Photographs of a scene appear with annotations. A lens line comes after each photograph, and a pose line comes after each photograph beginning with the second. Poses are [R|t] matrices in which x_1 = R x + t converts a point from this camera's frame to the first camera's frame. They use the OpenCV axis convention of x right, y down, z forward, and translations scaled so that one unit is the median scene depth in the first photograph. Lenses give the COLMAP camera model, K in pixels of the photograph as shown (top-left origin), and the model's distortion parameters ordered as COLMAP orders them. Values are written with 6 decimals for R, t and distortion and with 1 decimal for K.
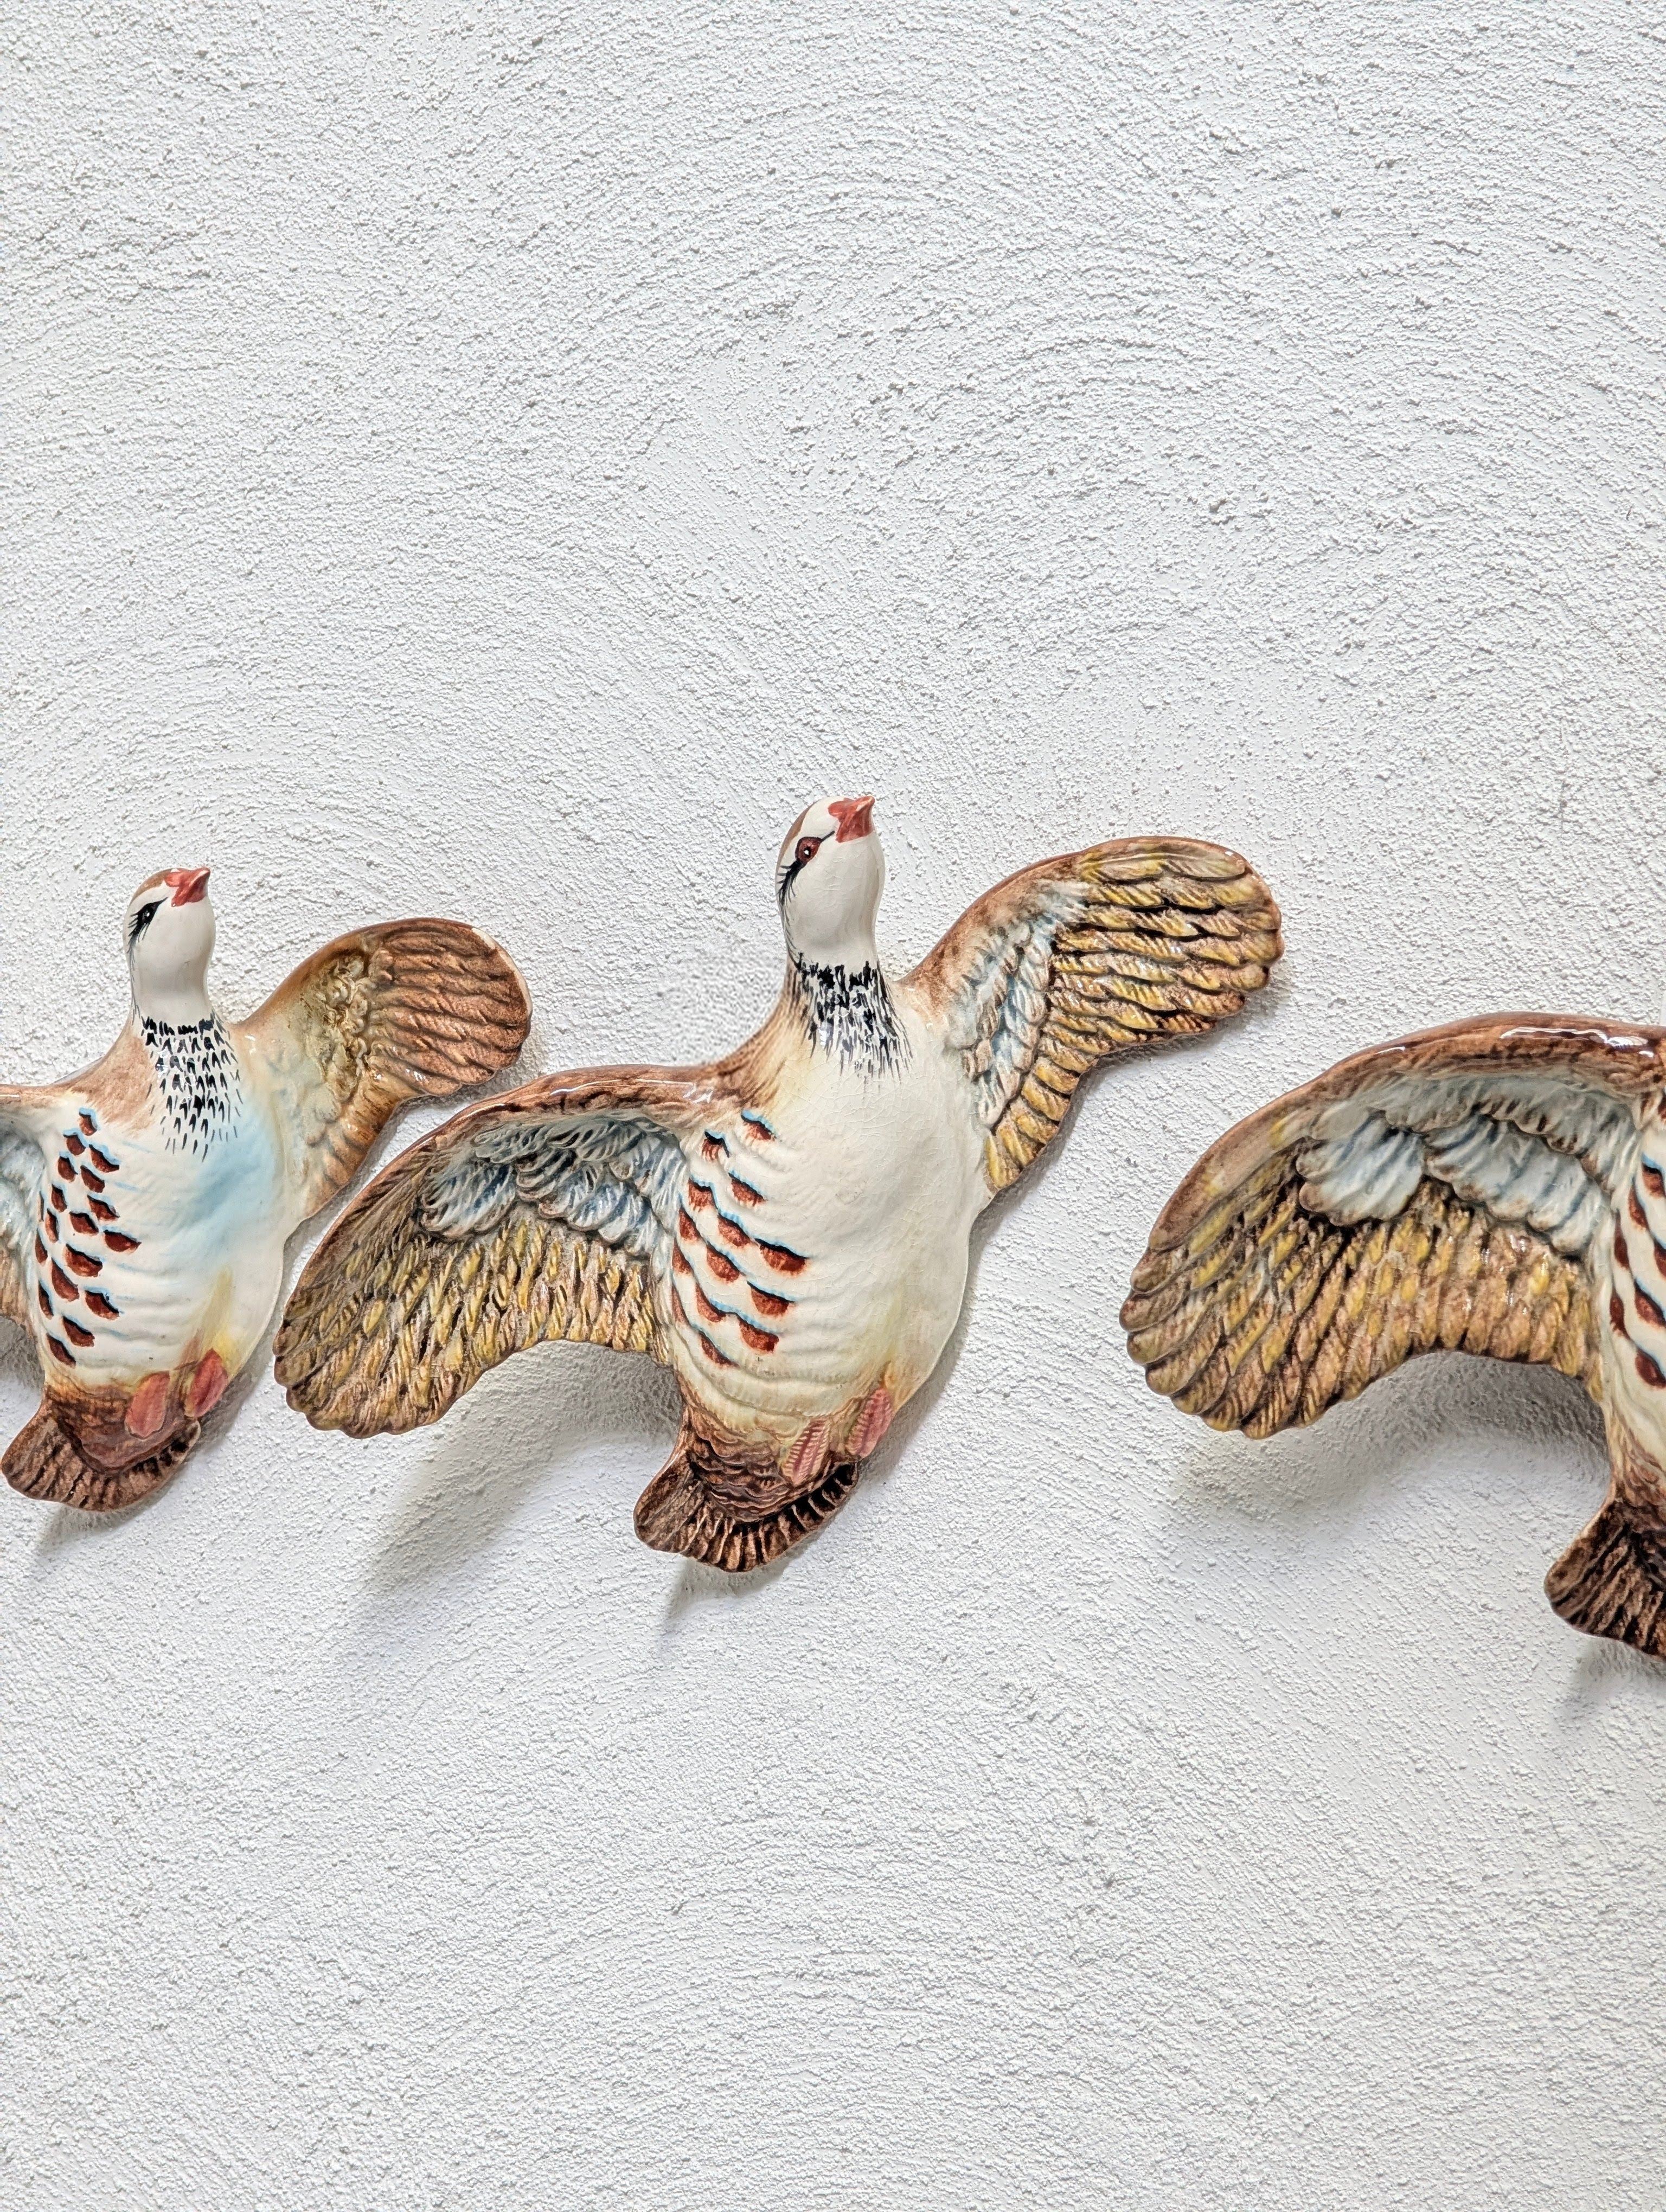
lens RADIAL K [[7281.6, 0, 843.5], [0, 7281.6, 1101.8], [0, 0, 1]] dist [0.499206, -1.034034]
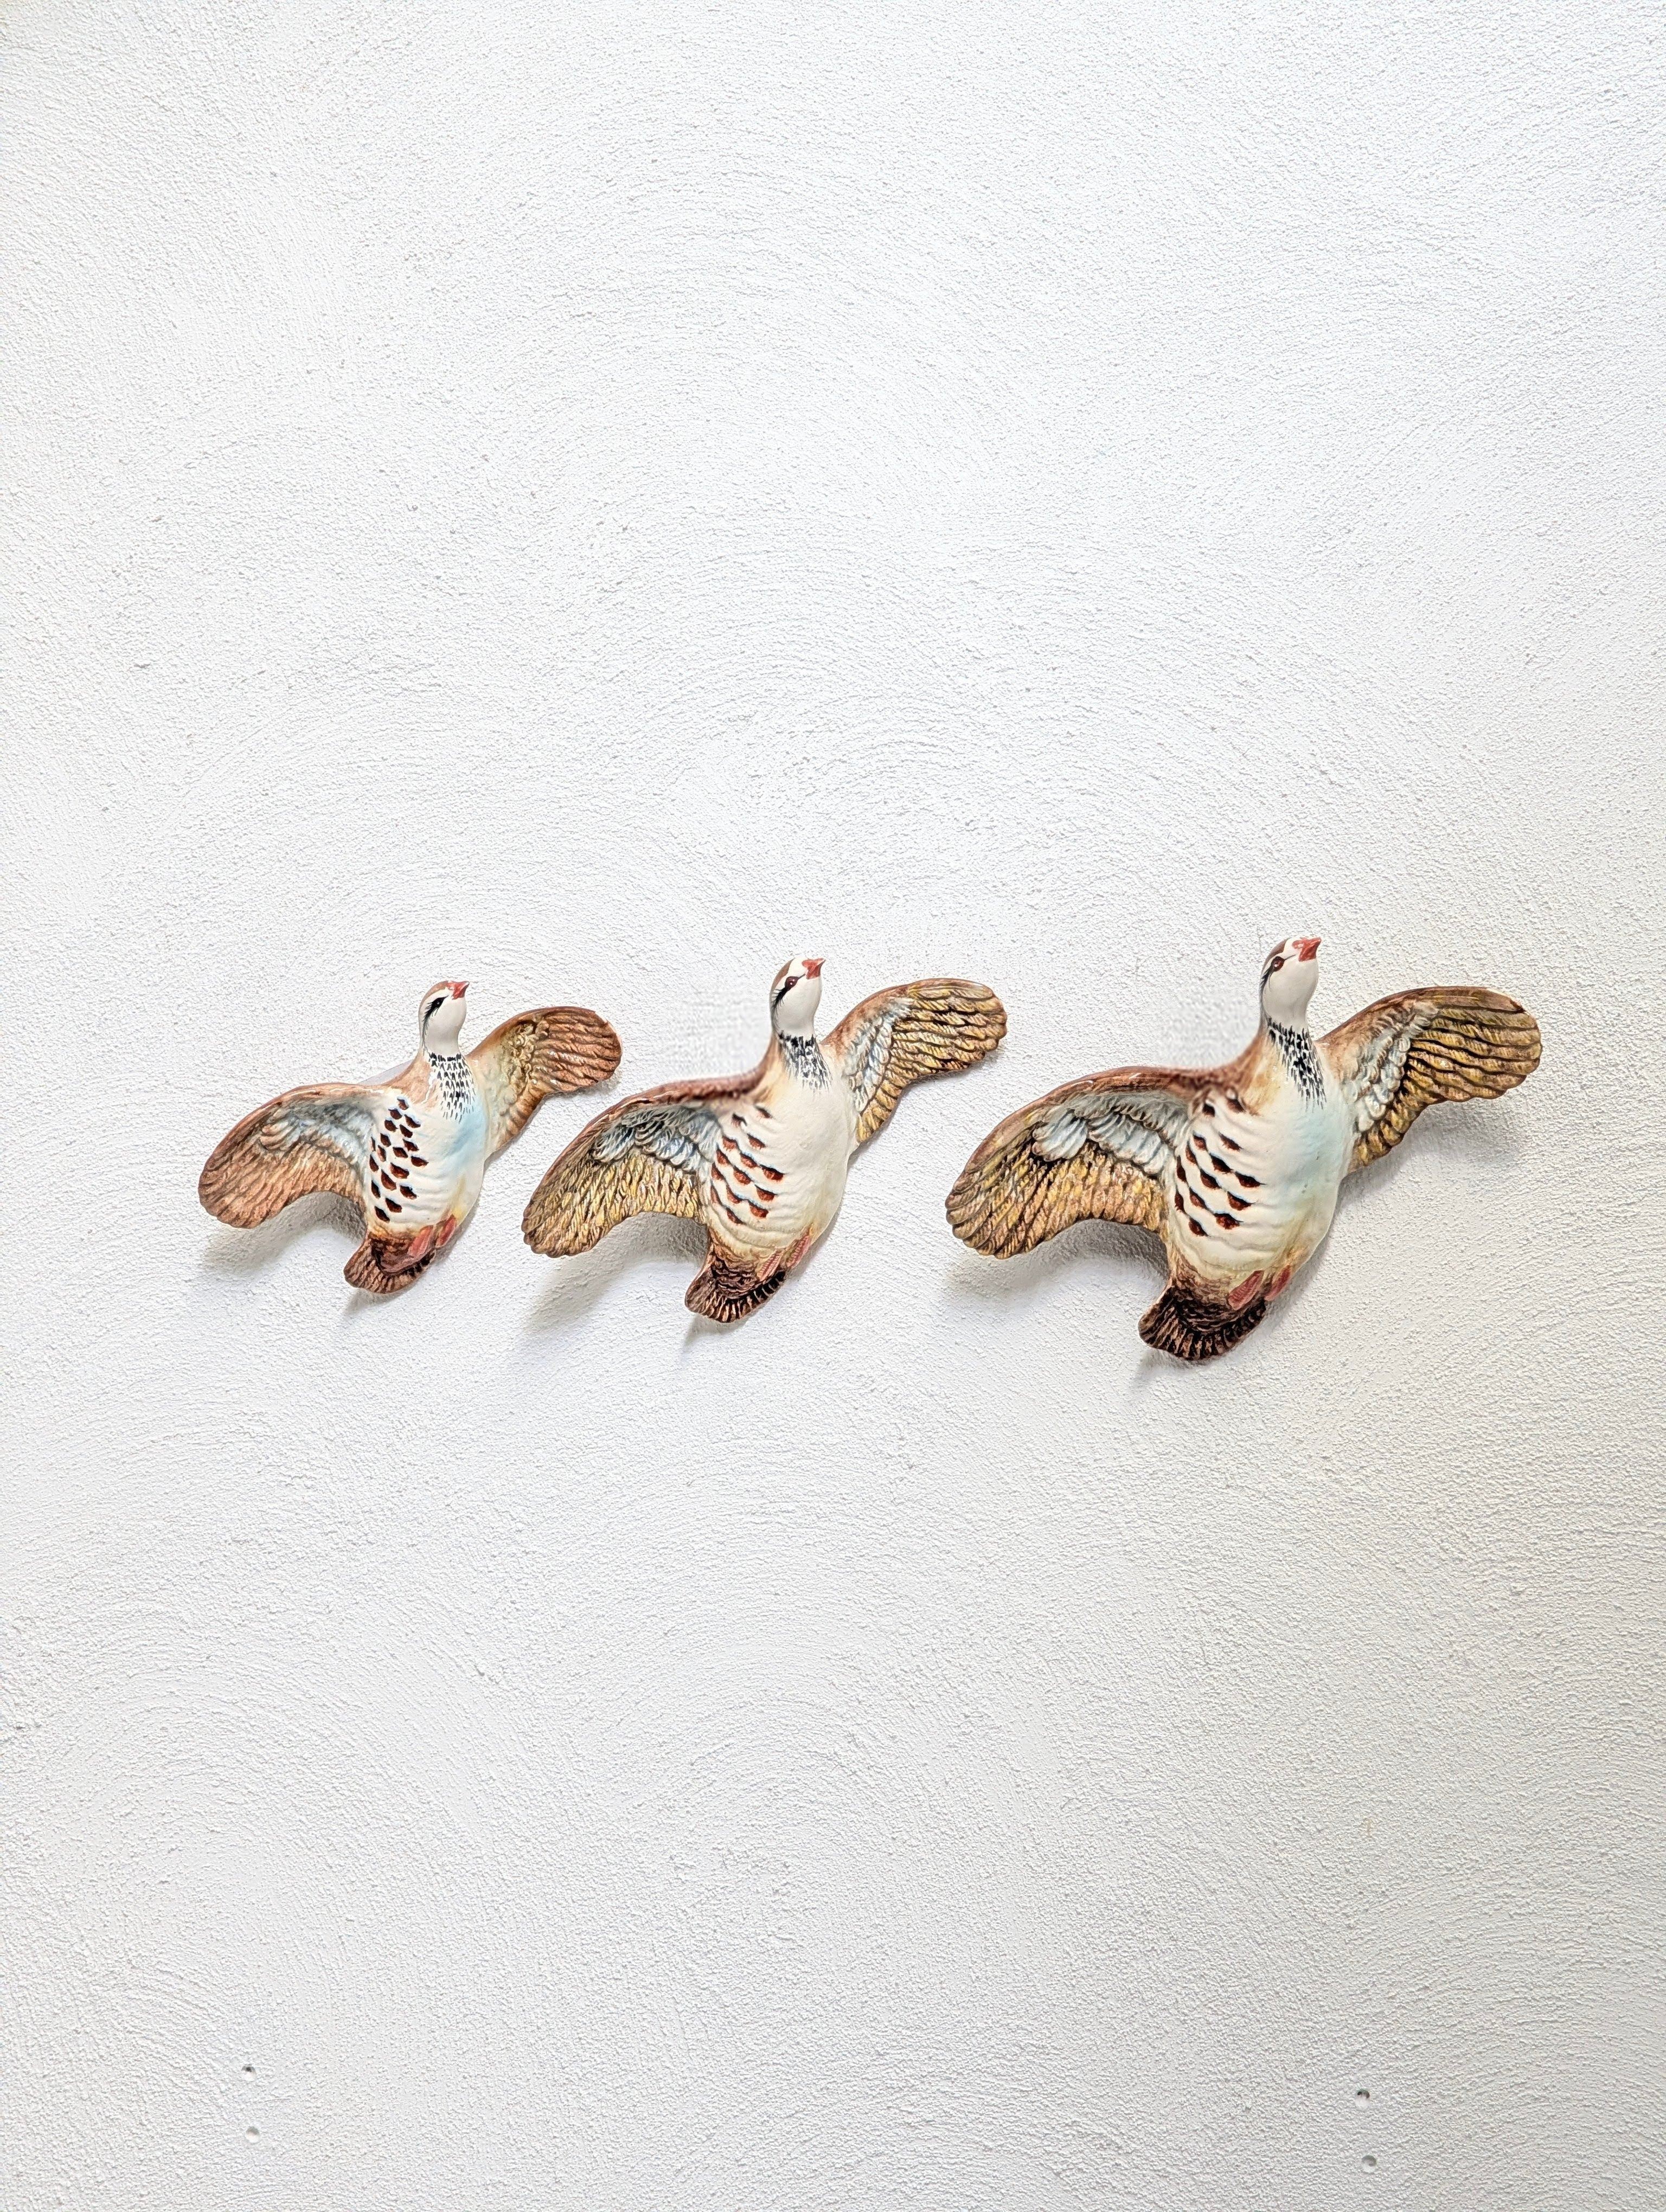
lens RADIAL K [[7281.6, 0, 843.5], [0, 7281.6, 1101.8], [0, 0, 1]] dist [0.499206, -1.034034]
pose [[0.968140, 0.009189, 0.250242, -0.498621], [-0.014078, 0.999743, 0.017755, -0.035995], [-0.250015, -0.020712, 0.968020, -1.015981]]
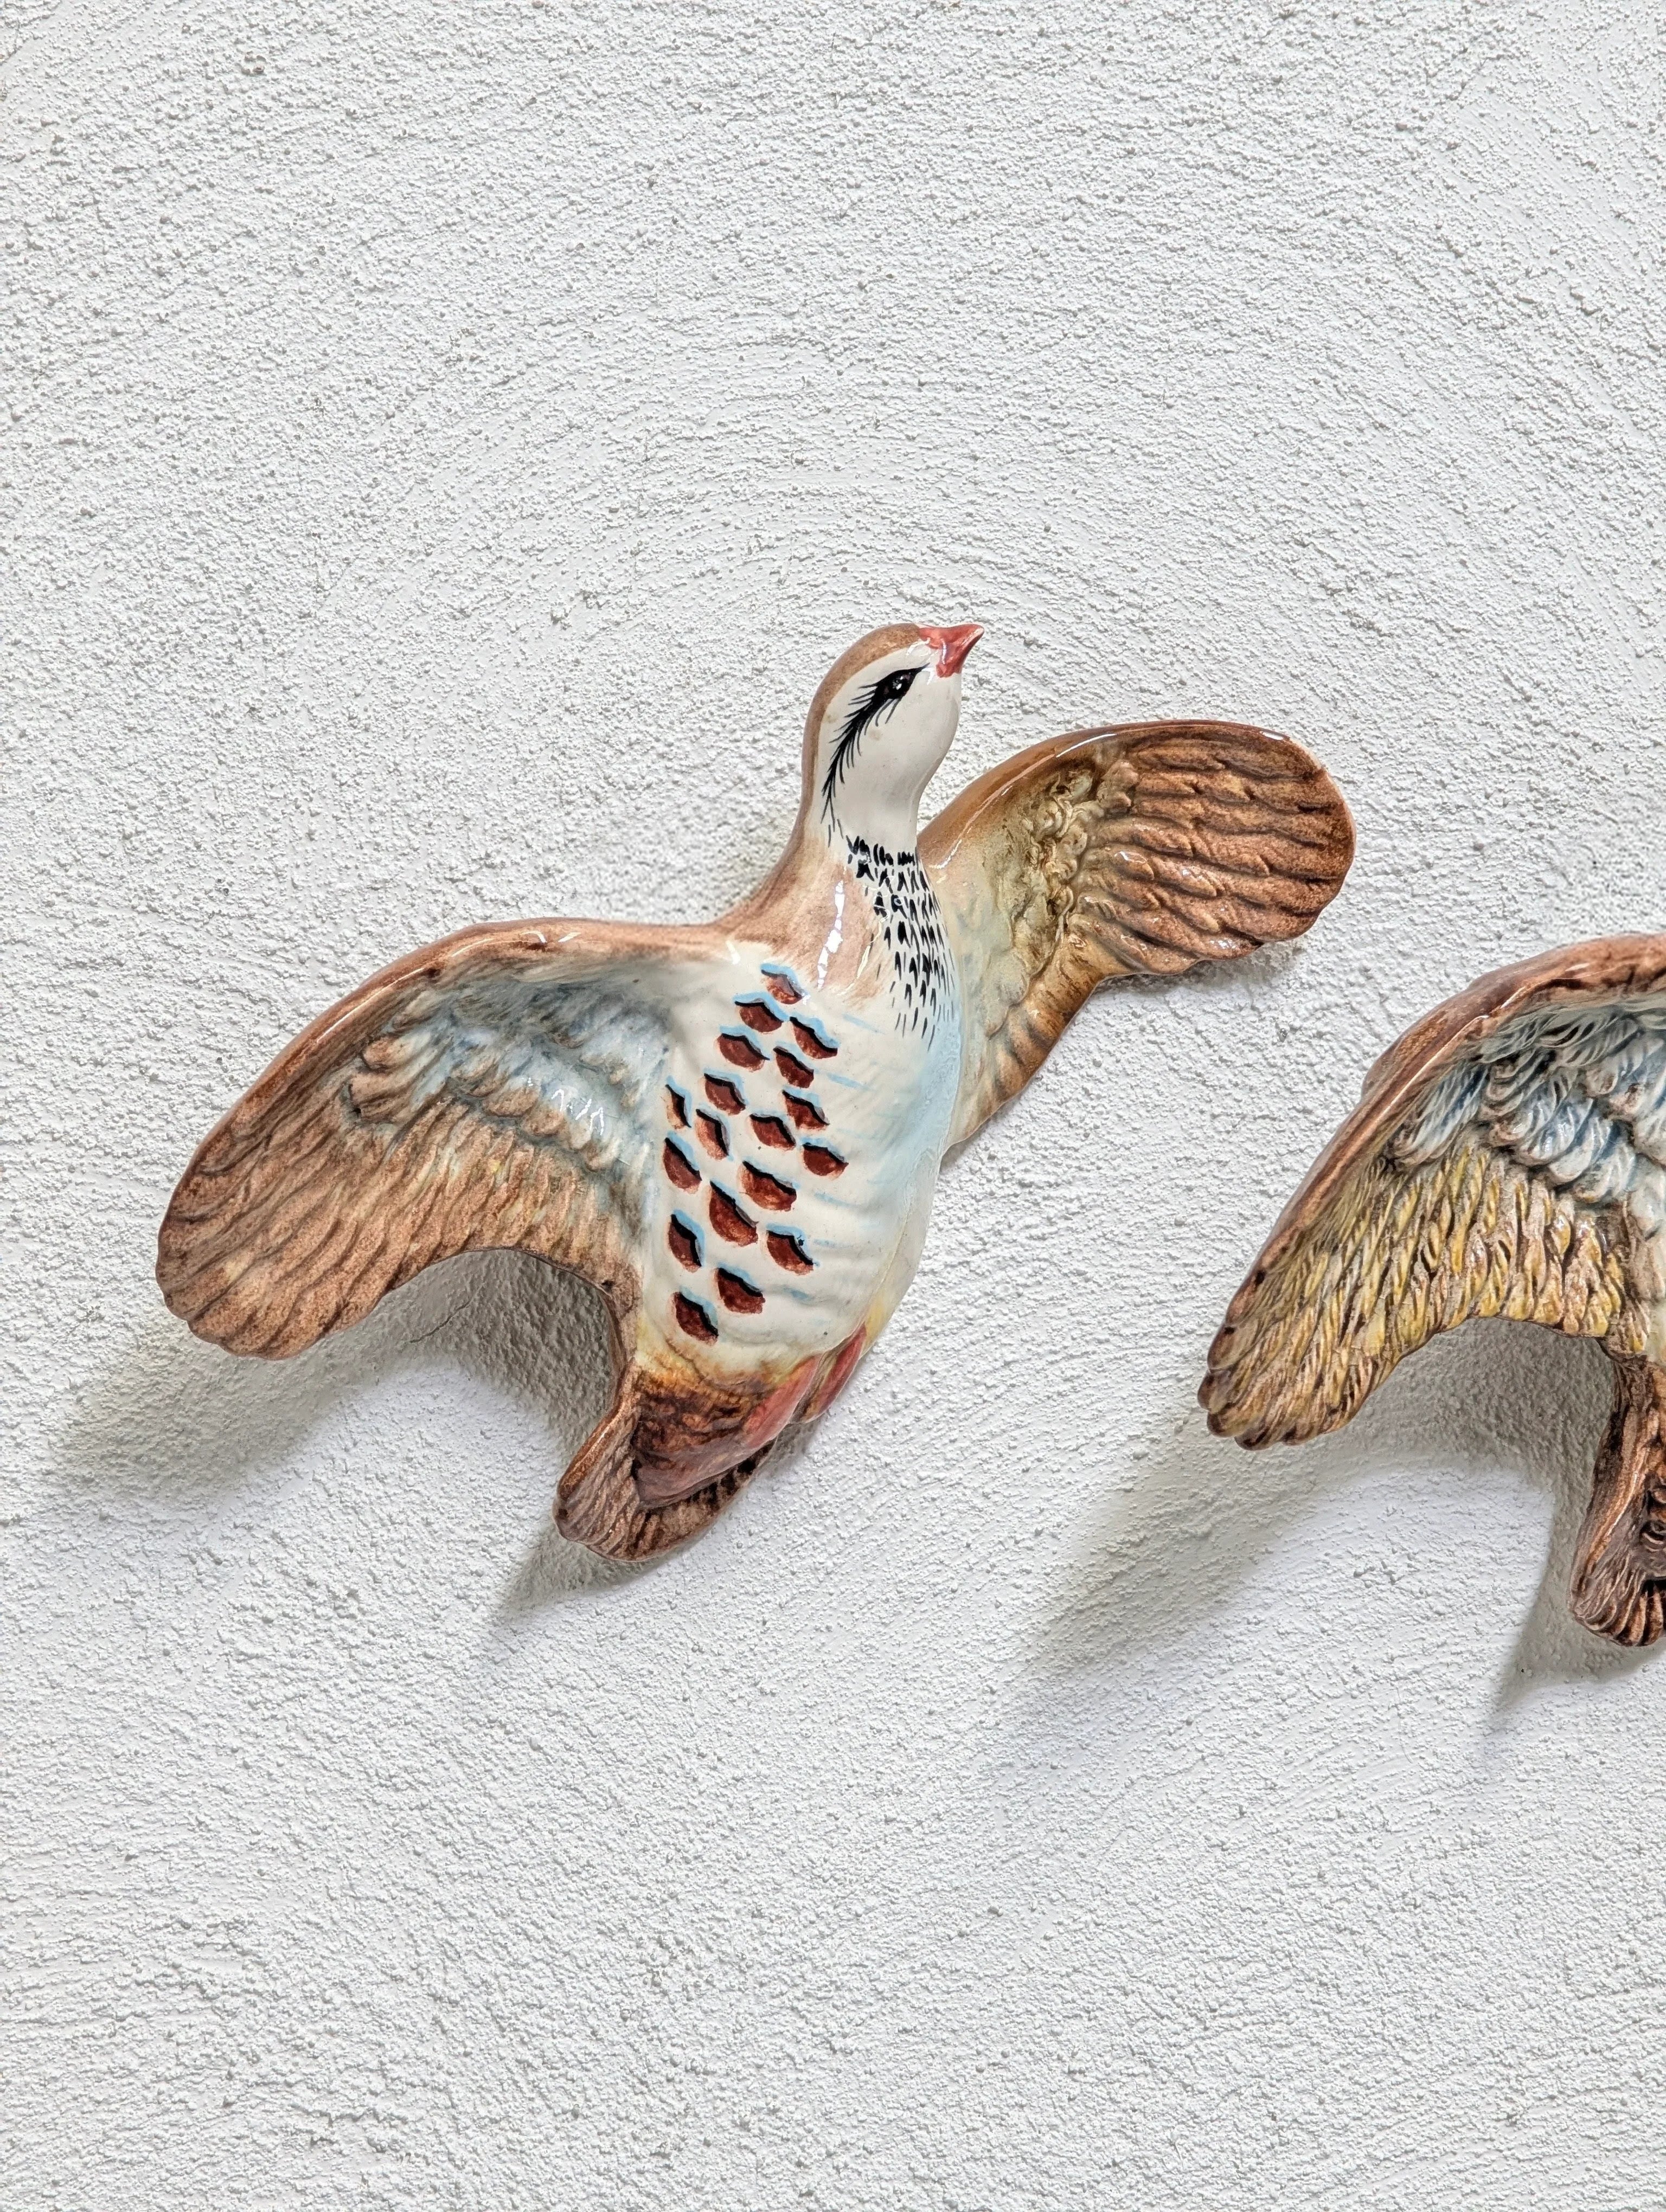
lens RADIAL K [[7281.6, 0, 843.5], [0, 7281.6, 1101.8], [0, 0, 1]] dist [0.499206, -1.034034]
pose [[0.811313, 0.043905, 0.582961, -0.498290], [-0.026341, 0.998909, -0.038572, 0.040116], [-0.584018, 0.015938, 0.811584, 0.447900]]
